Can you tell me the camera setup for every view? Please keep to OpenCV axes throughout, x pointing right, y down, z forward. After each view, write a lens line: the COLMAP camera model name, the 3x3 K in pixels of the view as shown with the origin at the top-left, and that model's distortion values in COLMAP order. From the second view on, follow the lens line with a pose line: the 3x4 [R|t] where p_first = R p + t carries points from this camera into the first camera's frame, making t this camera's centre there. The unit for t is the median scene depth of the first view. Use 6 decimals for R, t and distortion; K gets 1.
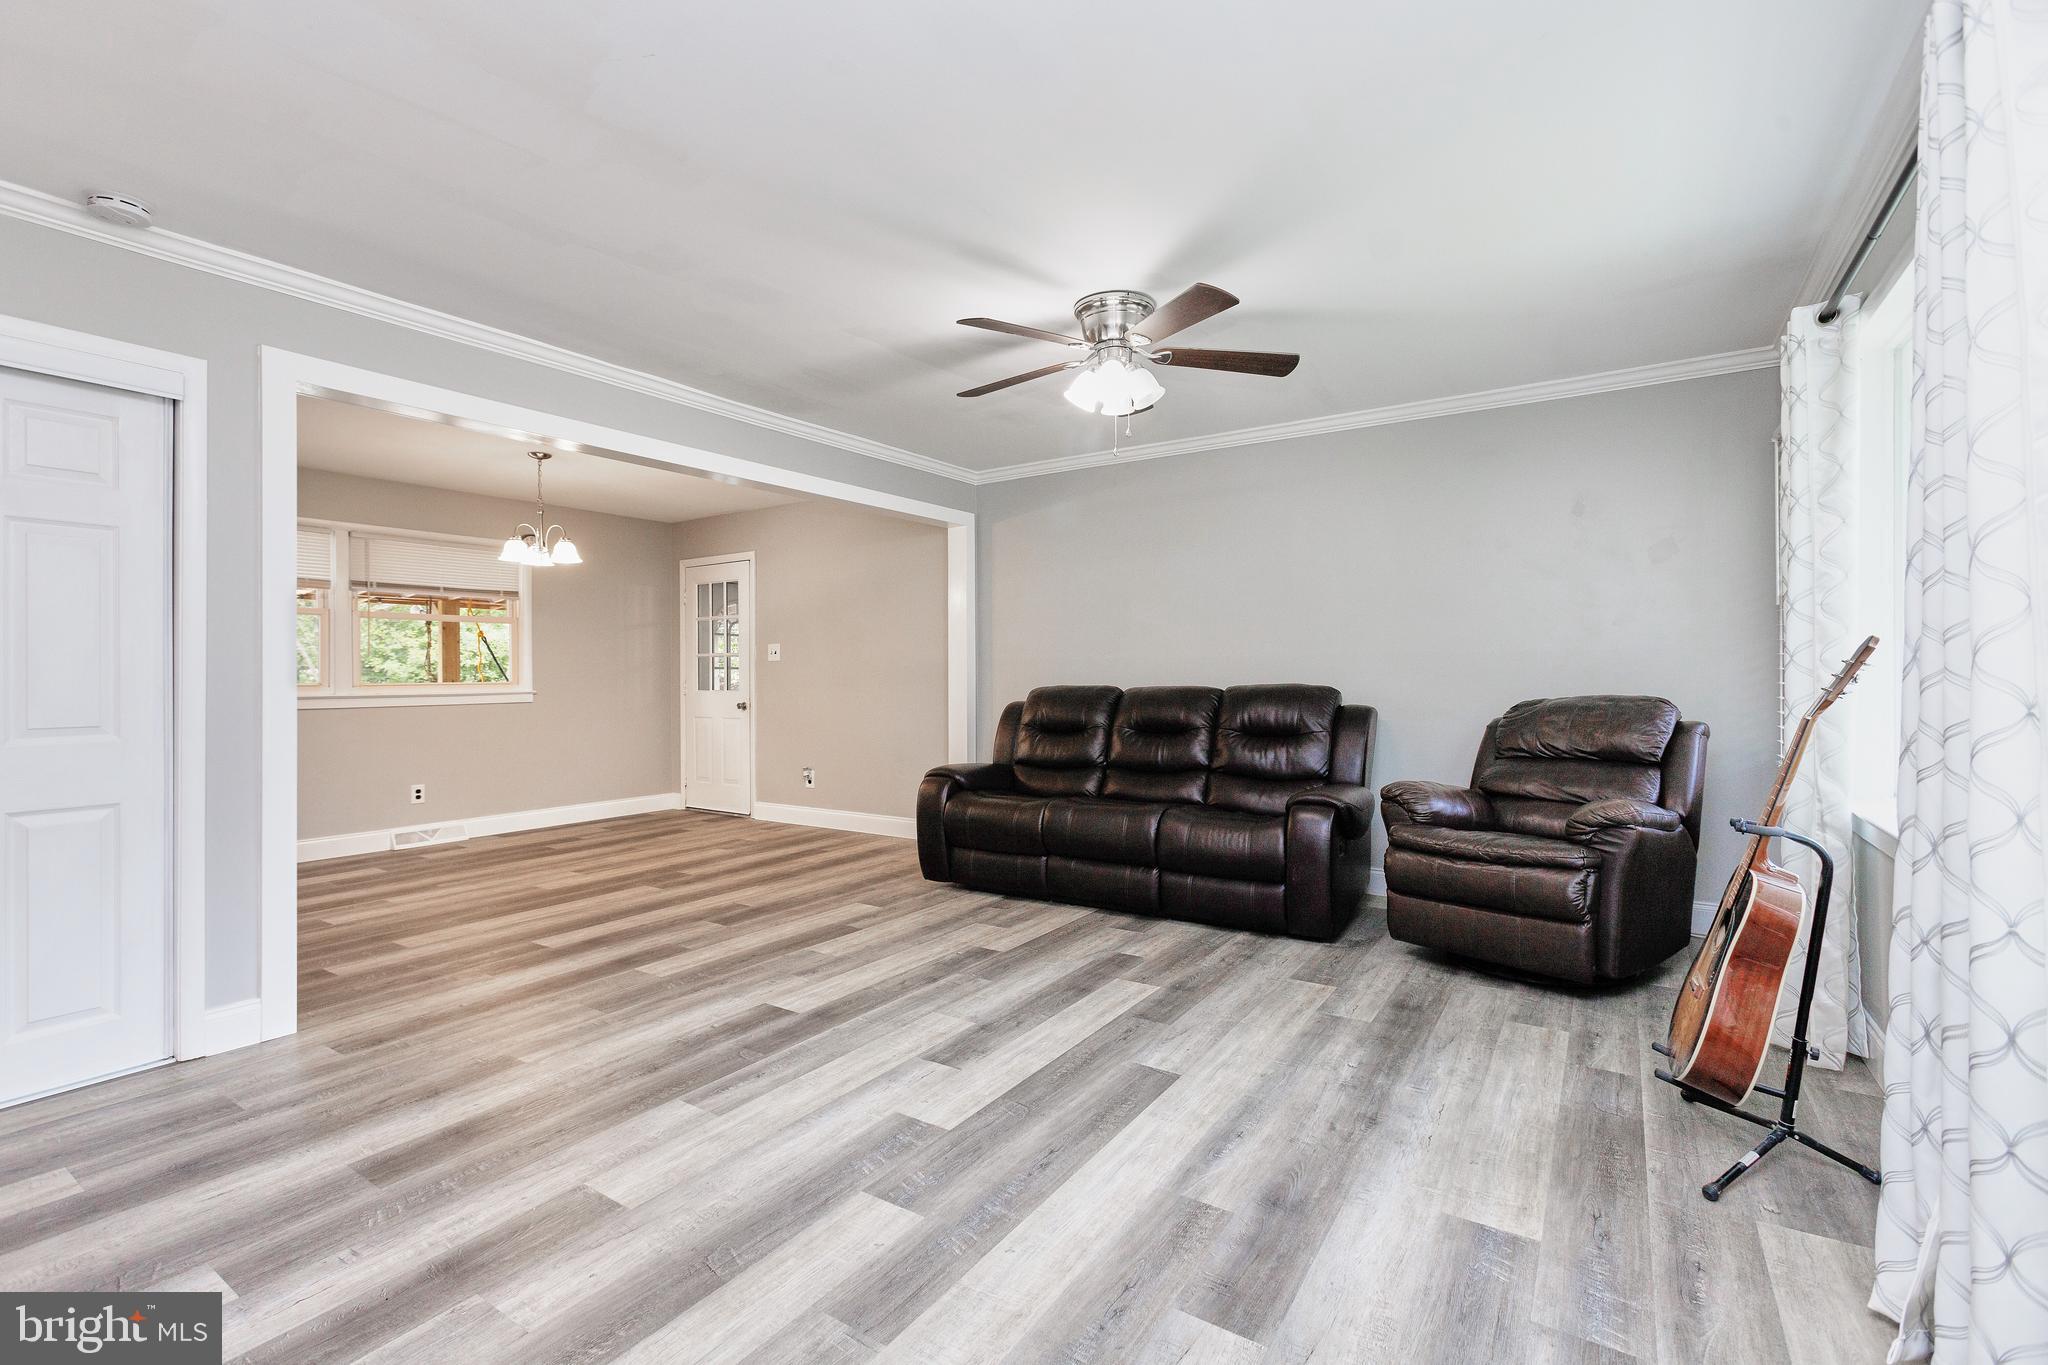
lens RADIAL K [[903.8, 0, 1016.8], [0, 903.8, 679.9], [0, 0, 1]] dist [-0.012318, 0.007565]
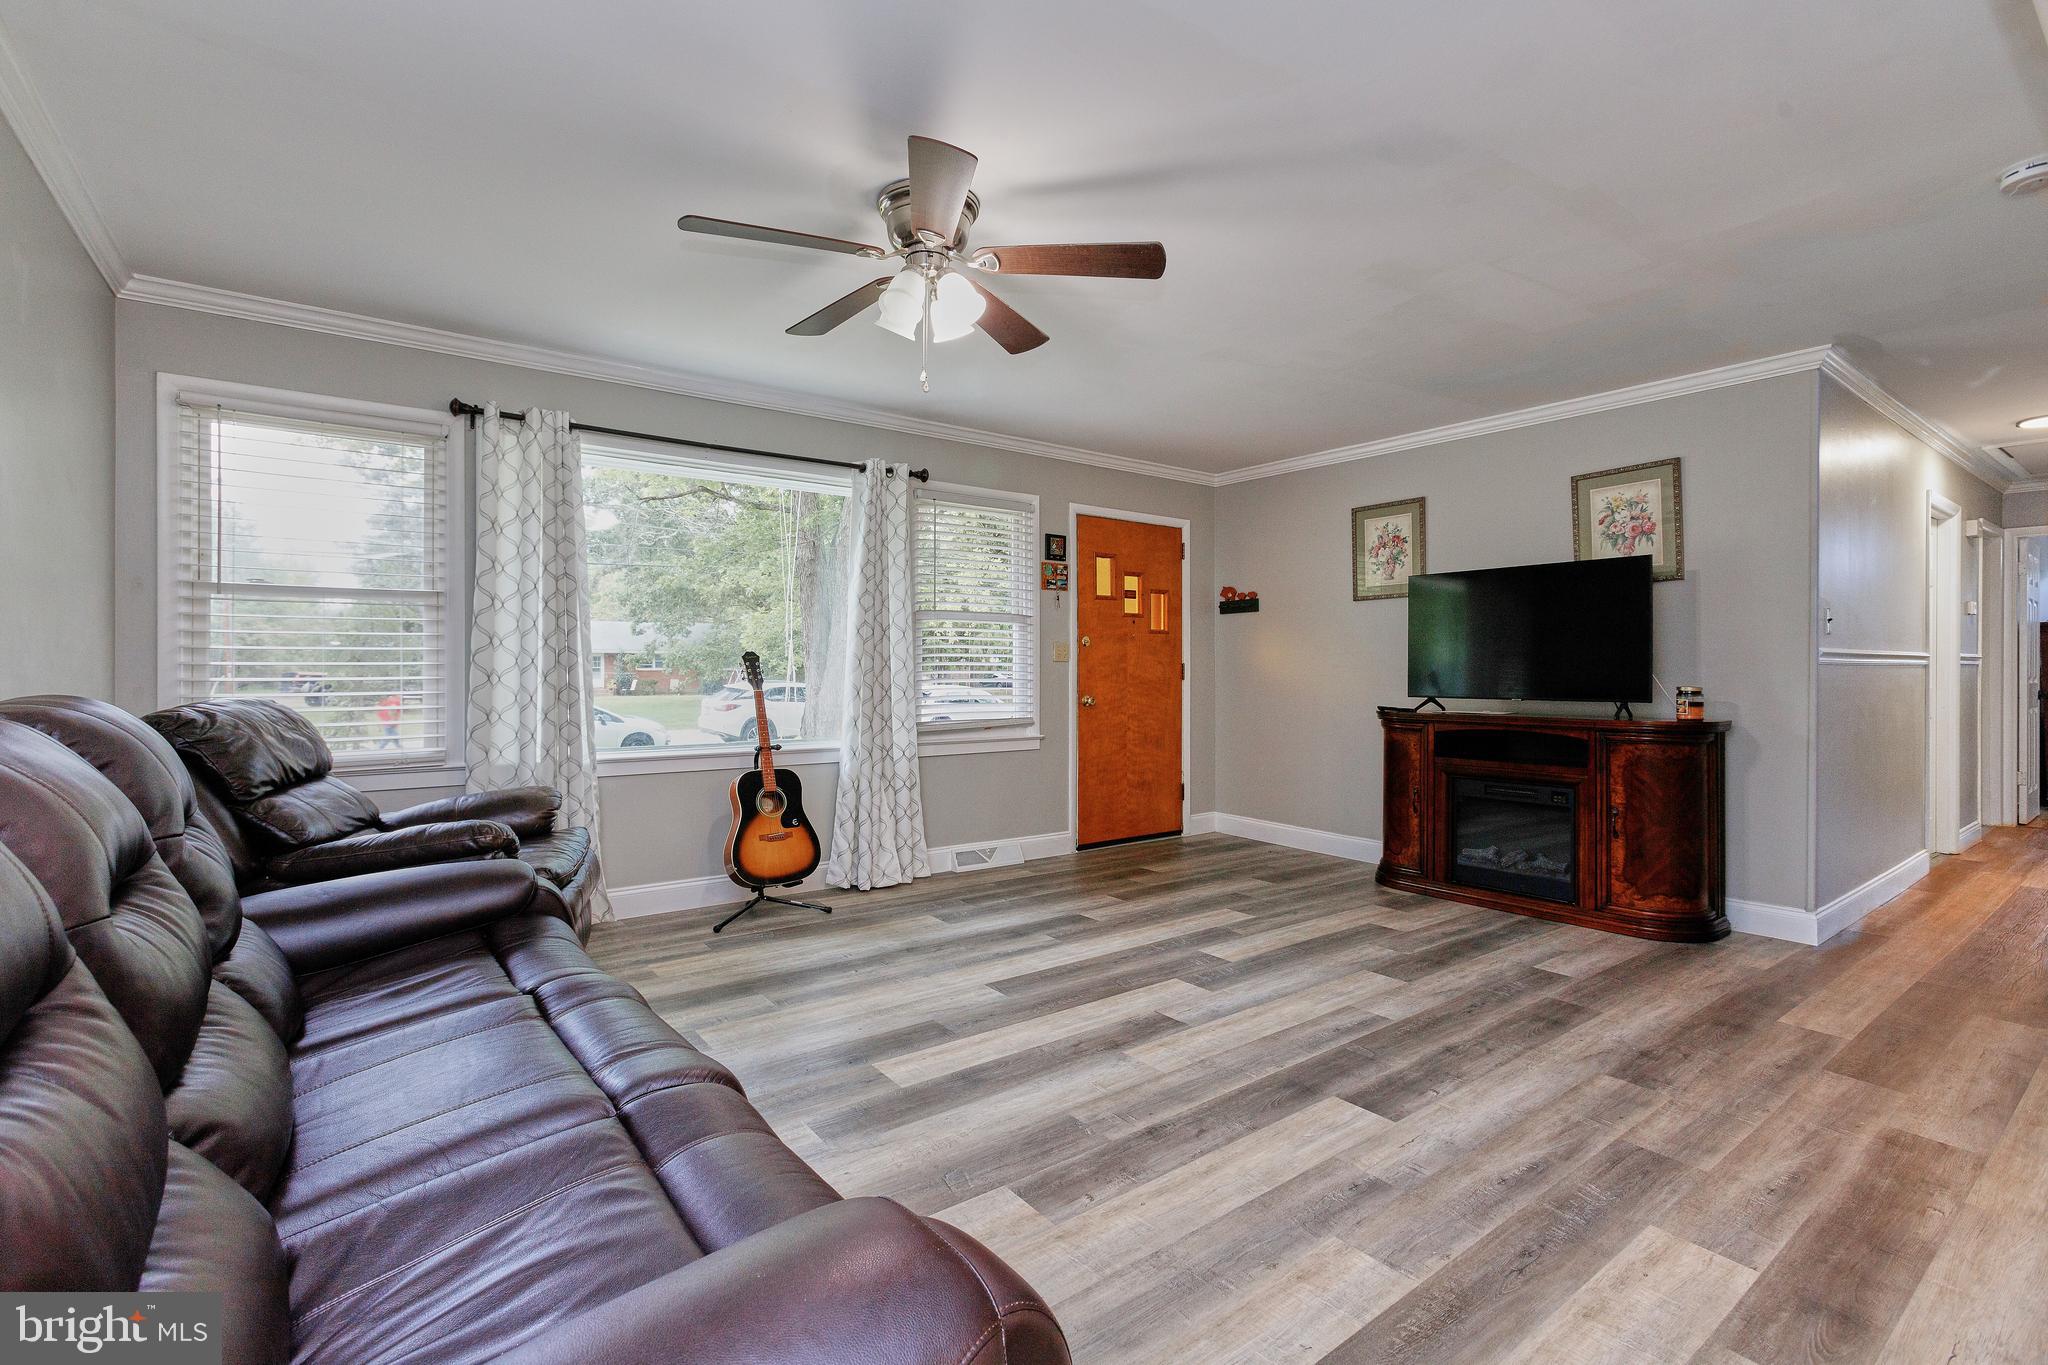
lens RADIAL K [[915.5, 0, 1015.2], [0, 915.5, 670.0], [0, 0, 1]] dist [-0.038525, 0.022945]
pose [[-0.940211, 0.003048, 0.340580, -0.234641], [0.005031, 0.999975, 0.004940, -0.007640], [-0.340557, 0.006358, -0.940202, 1.732471]]
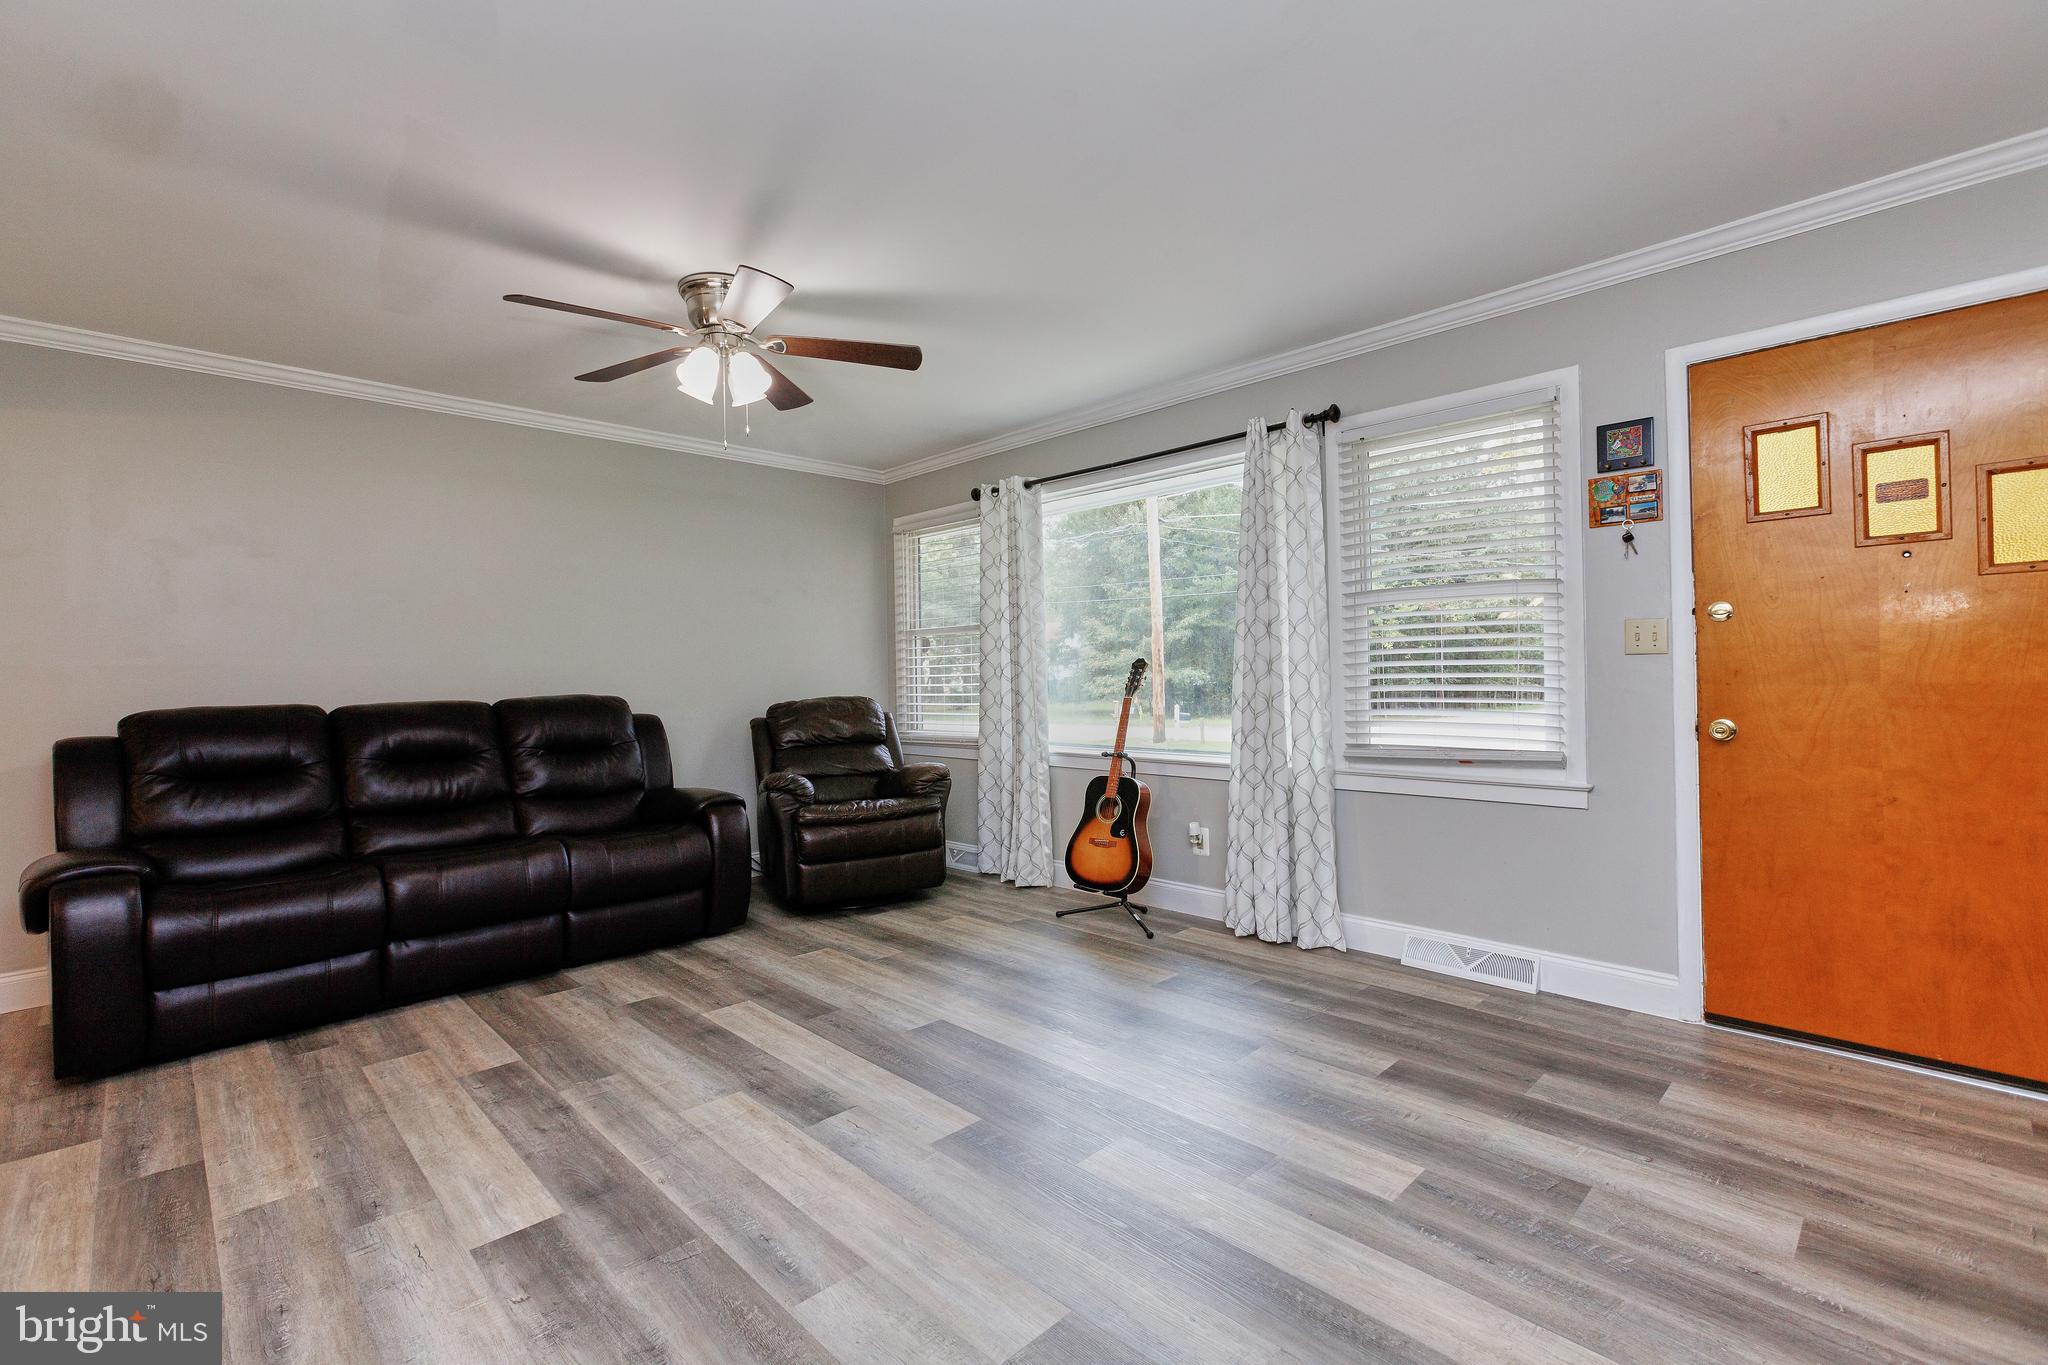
lens RADIAL K [[903.8, 0, 1016.8], [0, 903.8, 679.9], [0, 0, 1]] dist [-0.012318, 0.007565]
pose [[0.206370, -0.000824, 0.978474, -0.749203], [0.019457, 0.999805, -0.003261, 0.002132], [-0.978281, 0.019711, 0.206346, 0.517437]]
